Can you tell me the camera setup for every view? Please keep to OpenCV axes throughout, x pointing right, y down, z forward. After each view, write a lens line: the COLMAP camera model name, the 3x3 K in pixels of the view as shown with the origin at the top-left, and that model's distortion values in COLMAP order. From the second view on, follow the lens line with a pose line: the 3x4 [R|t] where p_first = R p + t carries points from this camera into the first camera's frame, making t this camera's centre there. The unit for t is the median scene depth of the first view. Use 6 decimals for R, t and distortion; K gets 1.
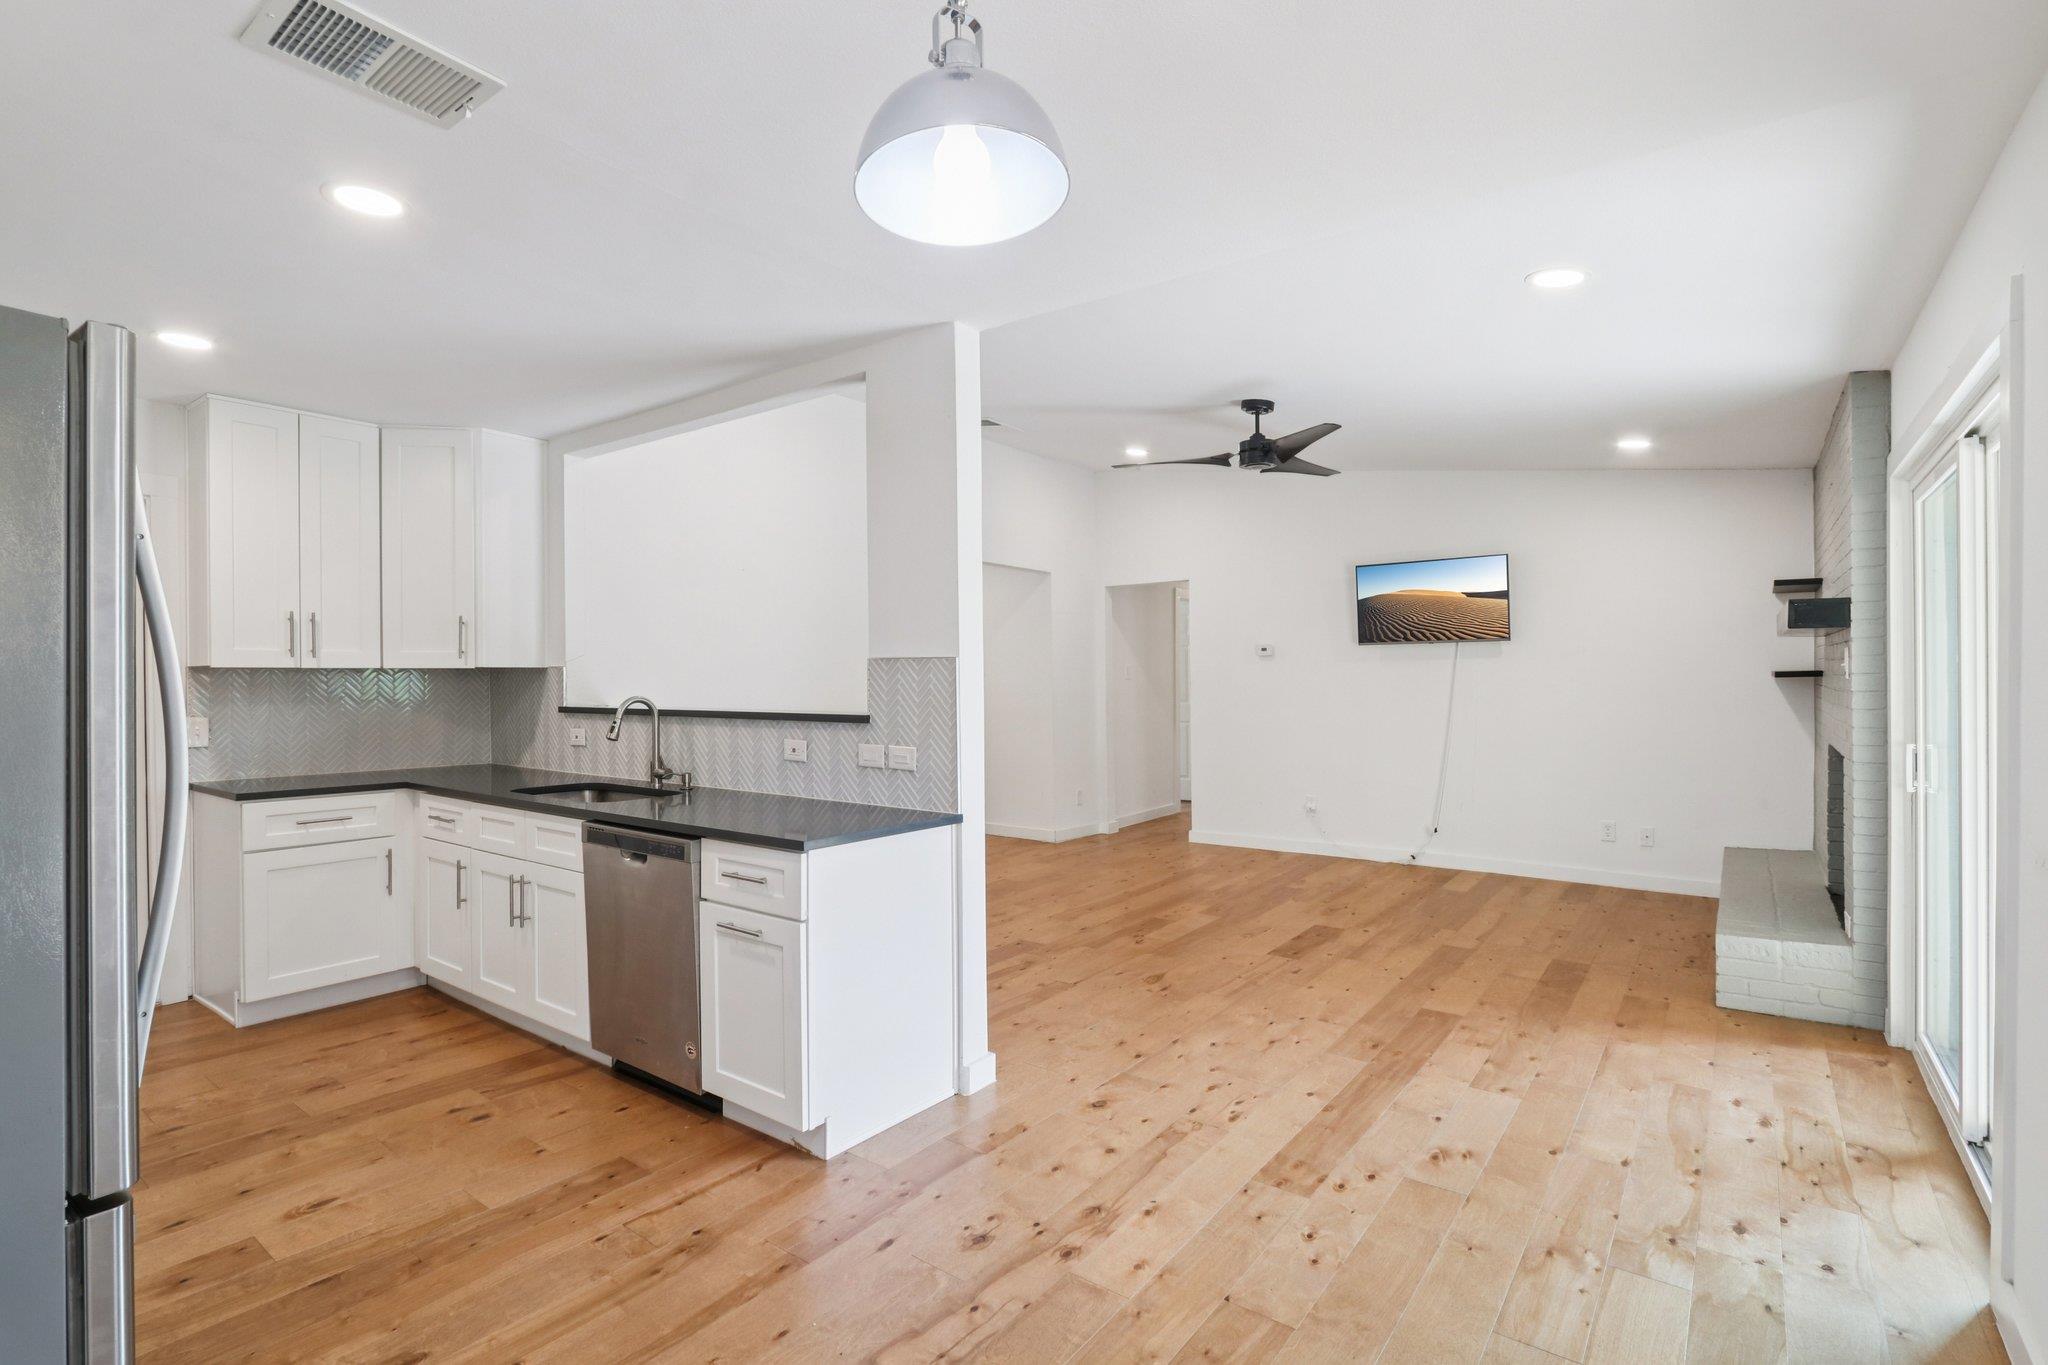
lens RADIAL K [[982.4, 0, 1012.6], [0, 982.4, 683.2], [0, 0, 1]] dist [-0.014020, -0.002064]
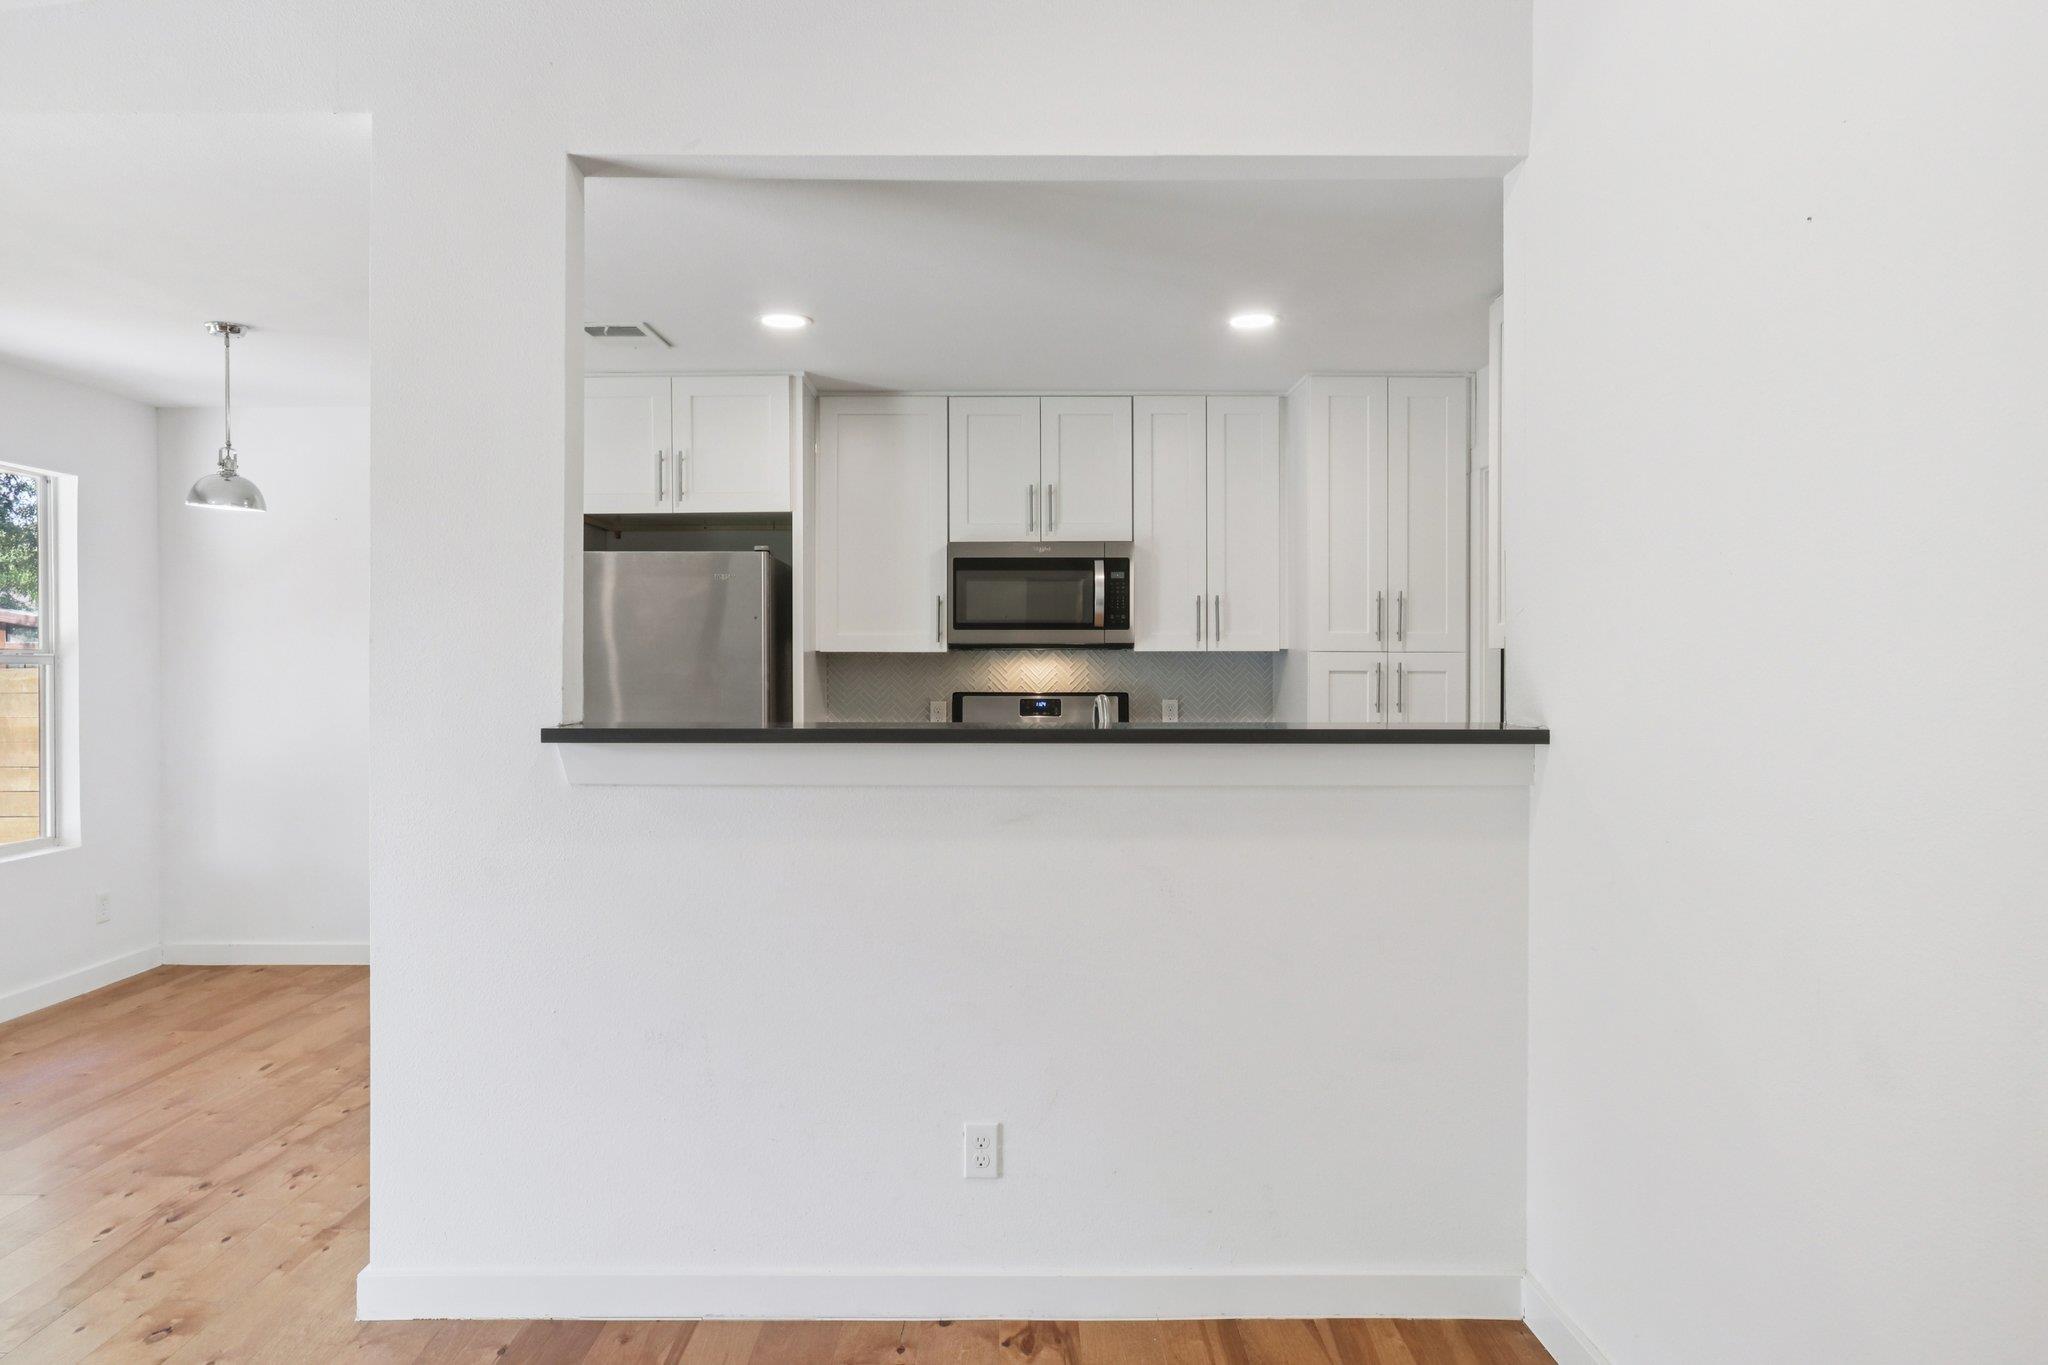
lens RADIAL K [[1296.0, 0, 1010.7], [0, 1296.0, 676.3], [0, 0, 1]] dist [-0.014780, 0.000815]
pose [[-0.798176, 0.005600, -0.602399, 0.109497], [-0.001863, 0.999929, 0.011764, -0.005887], [0.602422, 0.010512, -0.798109, 1.460887]]
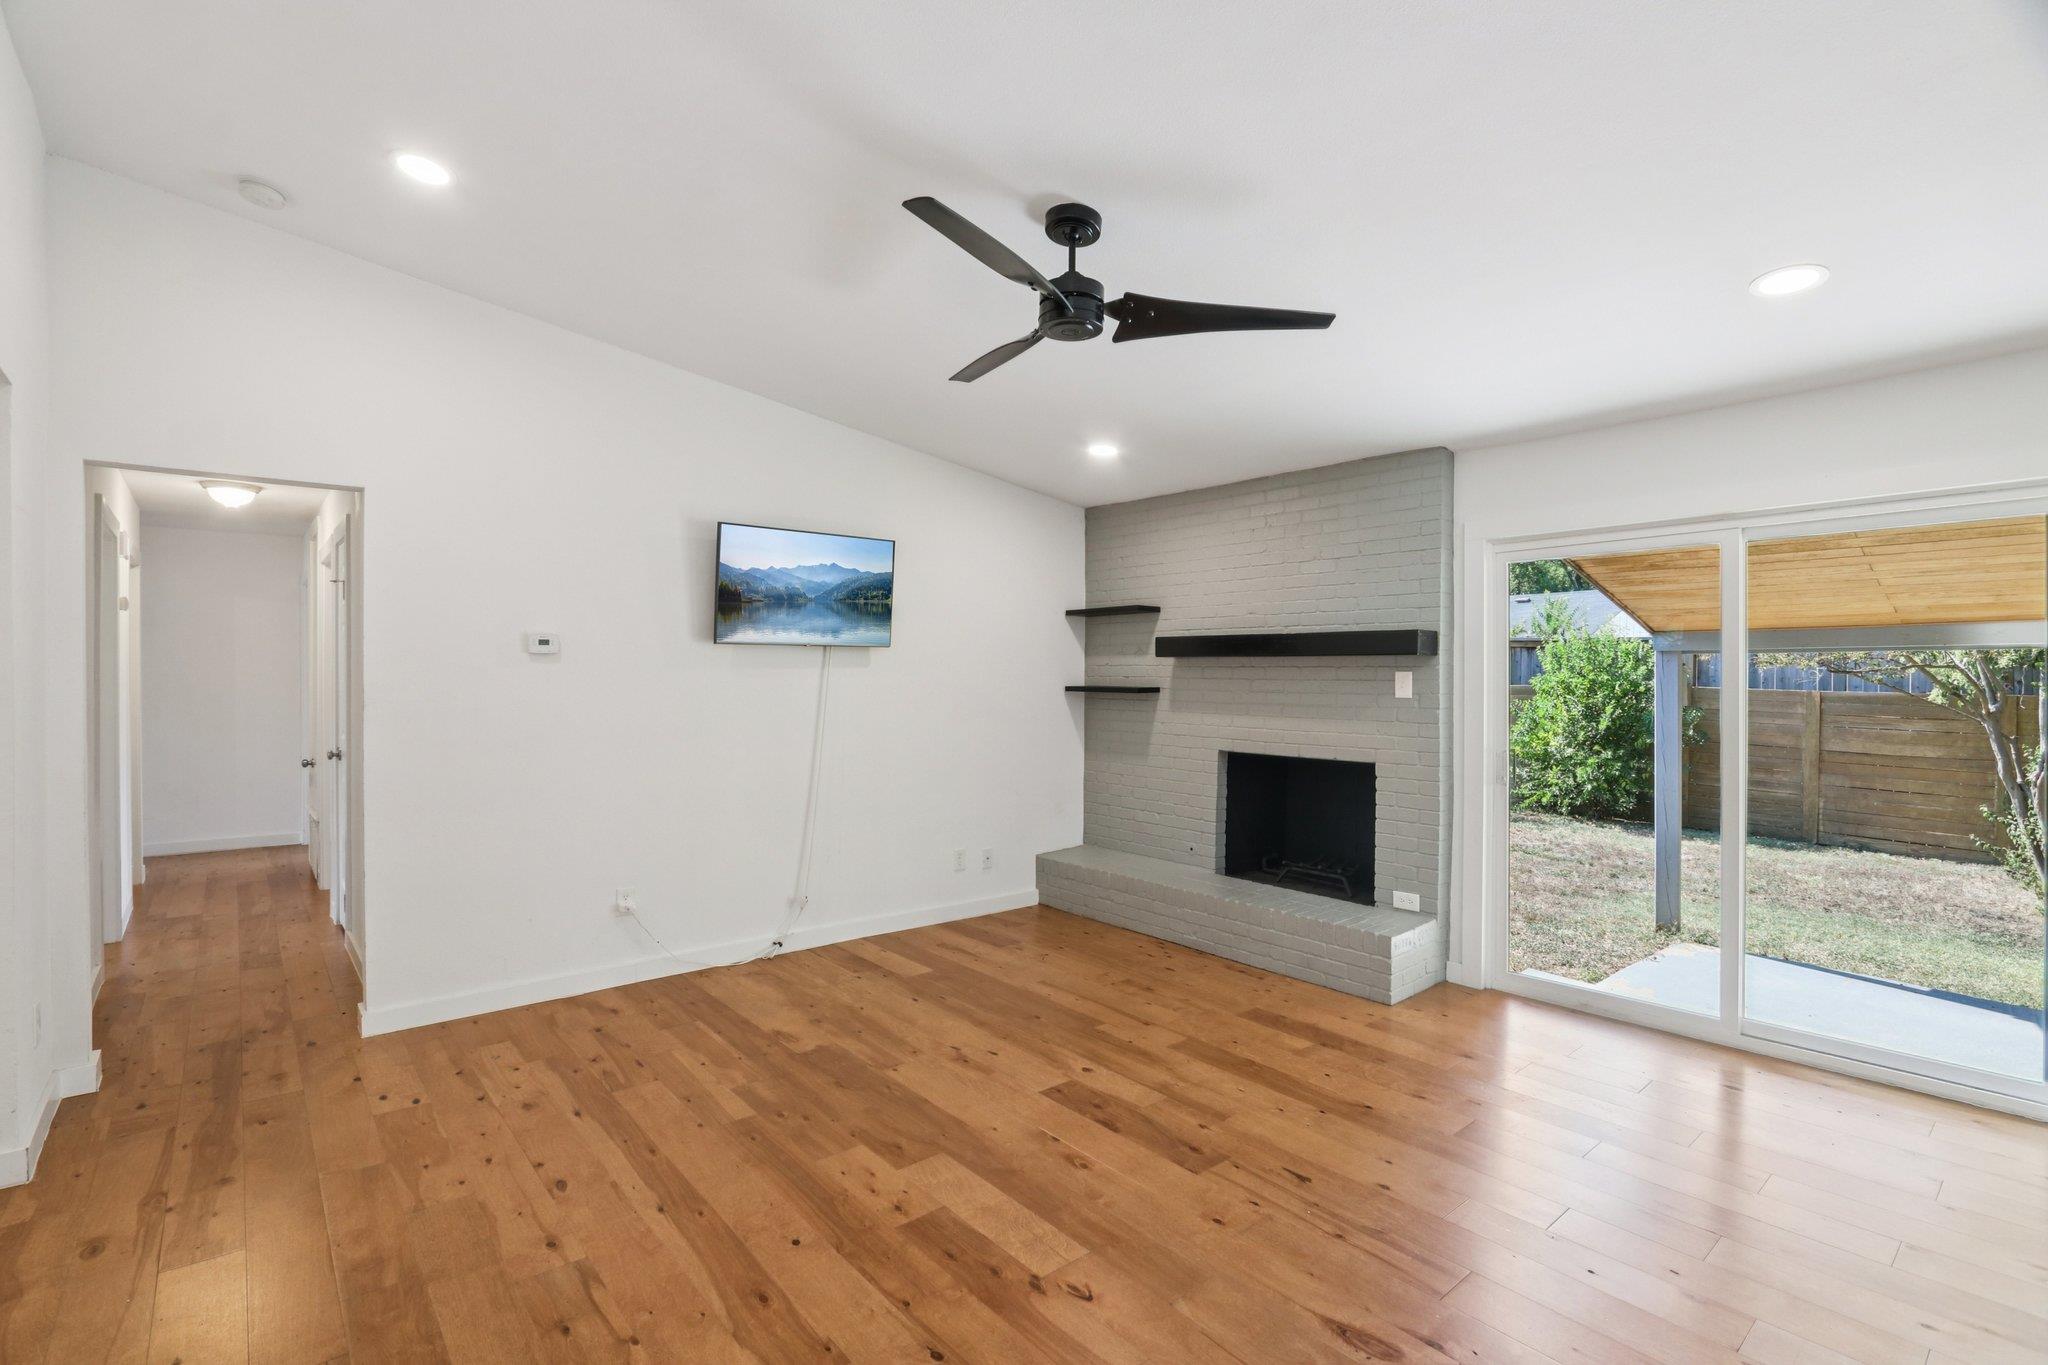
lens RADIAL K [[940.8, 0, 1003.9], [0, 940.8, 677.3], [0, 0, 1]] dist [-0.019945, 0.001827]
pose [[0.229298, 0.007274, 0.973329, -0.349748], [-0.000022, 0.999972, -0.007468, -0.017822], [-0.973356, 0.001691, 0.229292, 1.106312]]
